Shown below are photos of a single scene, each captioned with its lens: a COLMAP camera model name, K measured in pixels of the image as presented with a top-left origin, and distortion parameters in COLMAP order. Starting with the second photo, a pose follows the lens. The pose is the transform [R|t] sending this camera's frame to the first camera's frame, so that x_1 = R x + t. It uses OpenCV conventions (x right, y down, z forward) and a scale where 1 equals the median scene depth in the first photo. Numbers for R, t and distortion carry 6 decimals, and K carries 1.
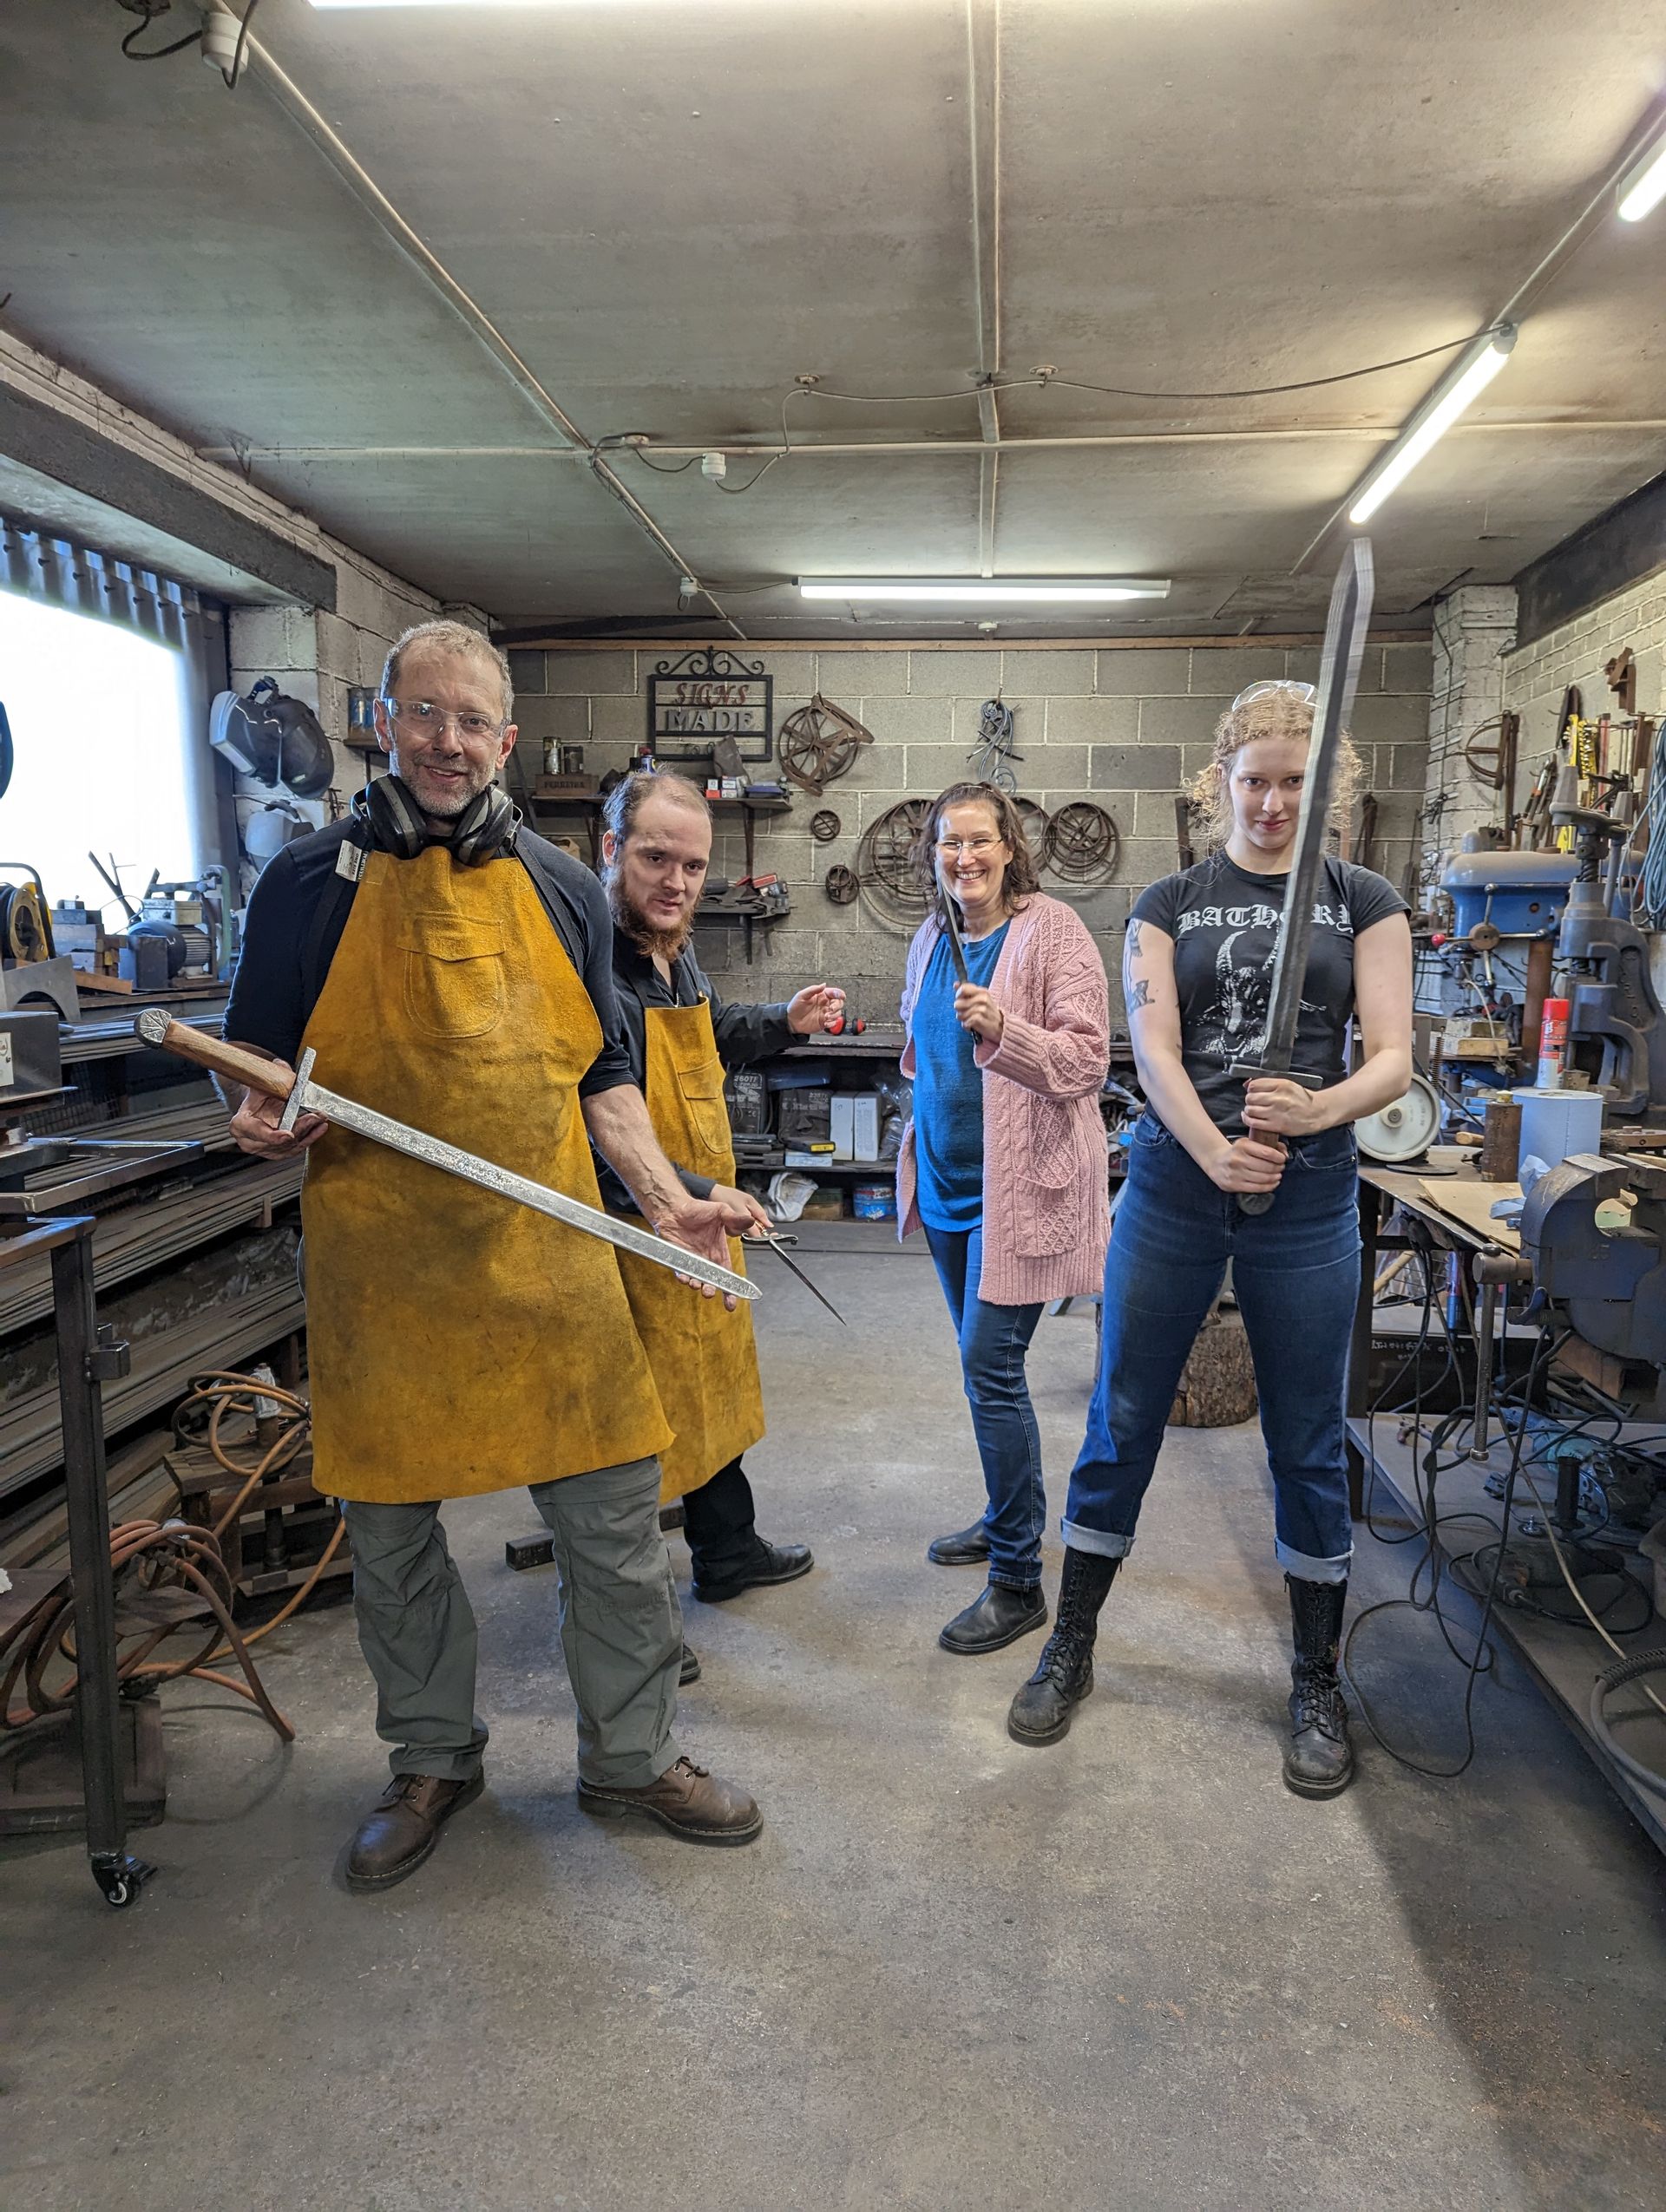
lens RADIAL K [[1601.4, 0, 836.7], [0, 1601.4, 1107.6], [0, 0, 1]] dist [0.036738, -0.007684]
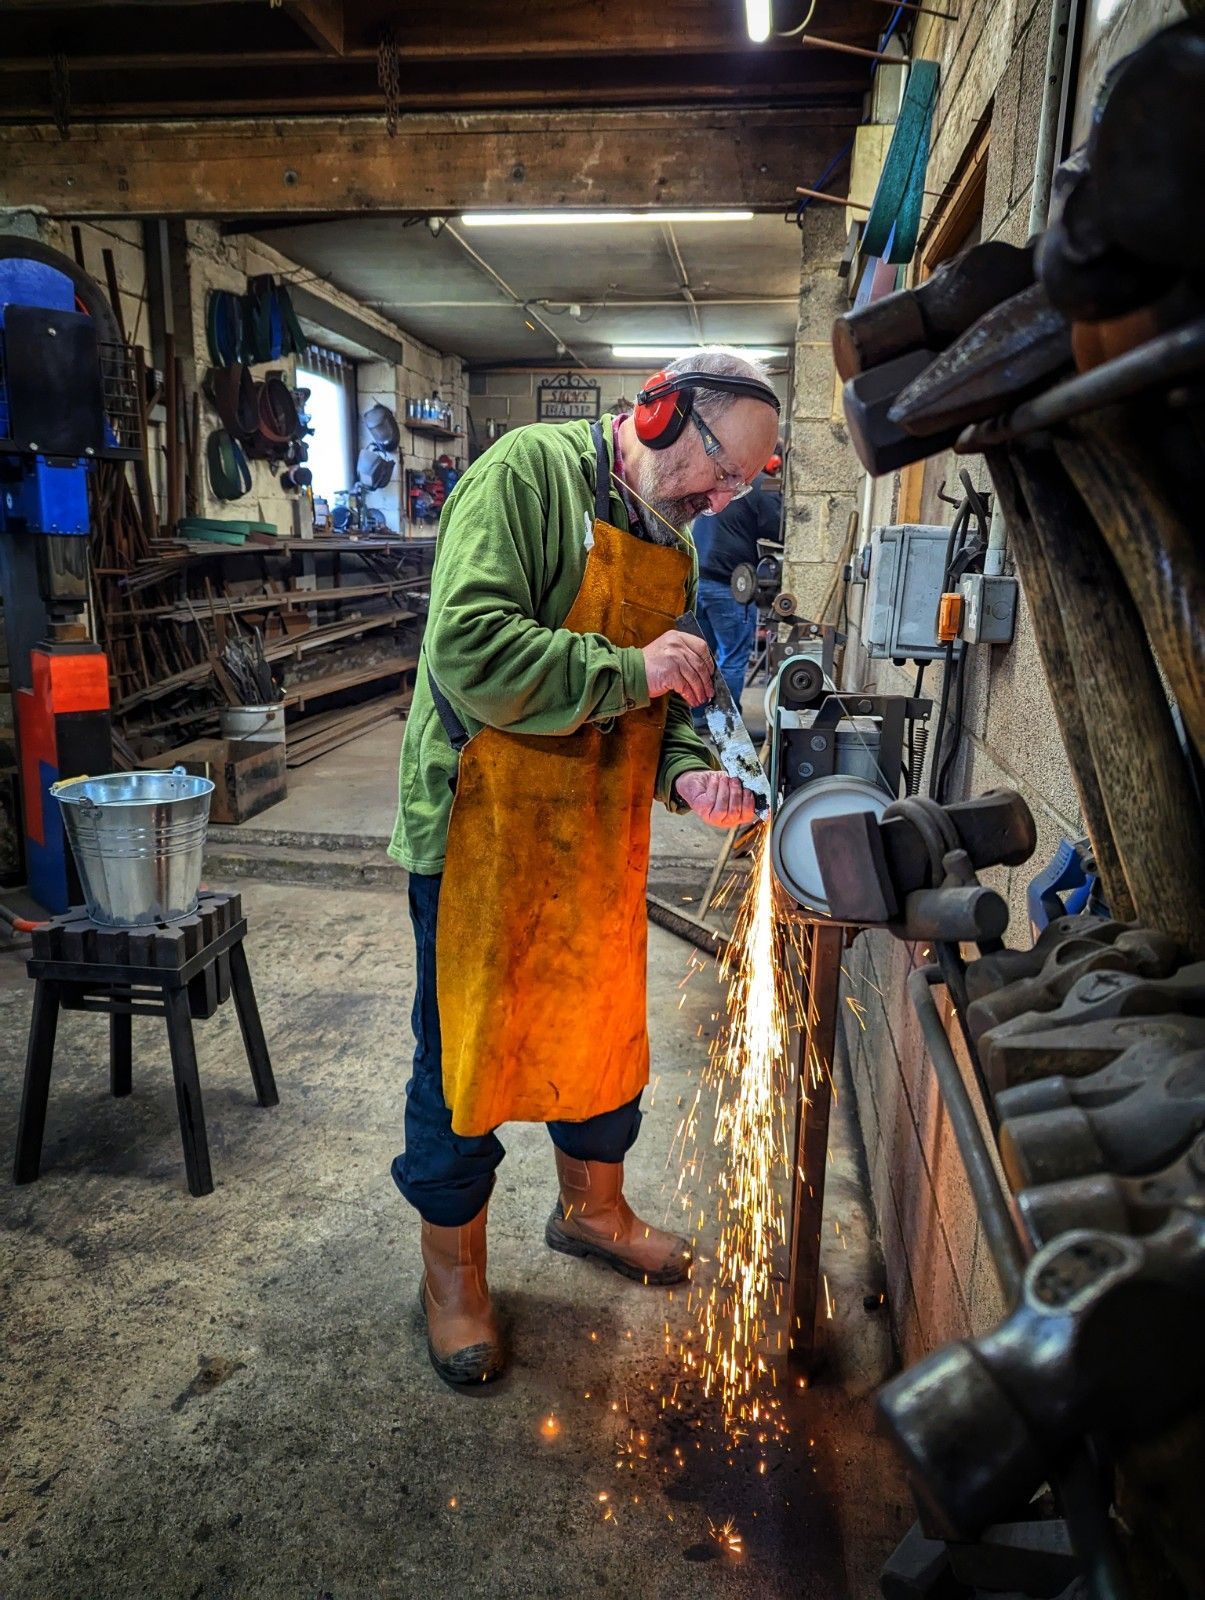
lens RADIAL K [[1158.1, 0, 597.3], [0, 1158.1, 800.3], [0, 0, 1]] dist [0.036738, -0.007684]
pose [[0.998962, 0.020207, -0.040834, 0.031656], [-0.015600, 0.993792, 0.110156, 0.101124], [0.042806, -0.109404, 0.993075, -0.609506]]
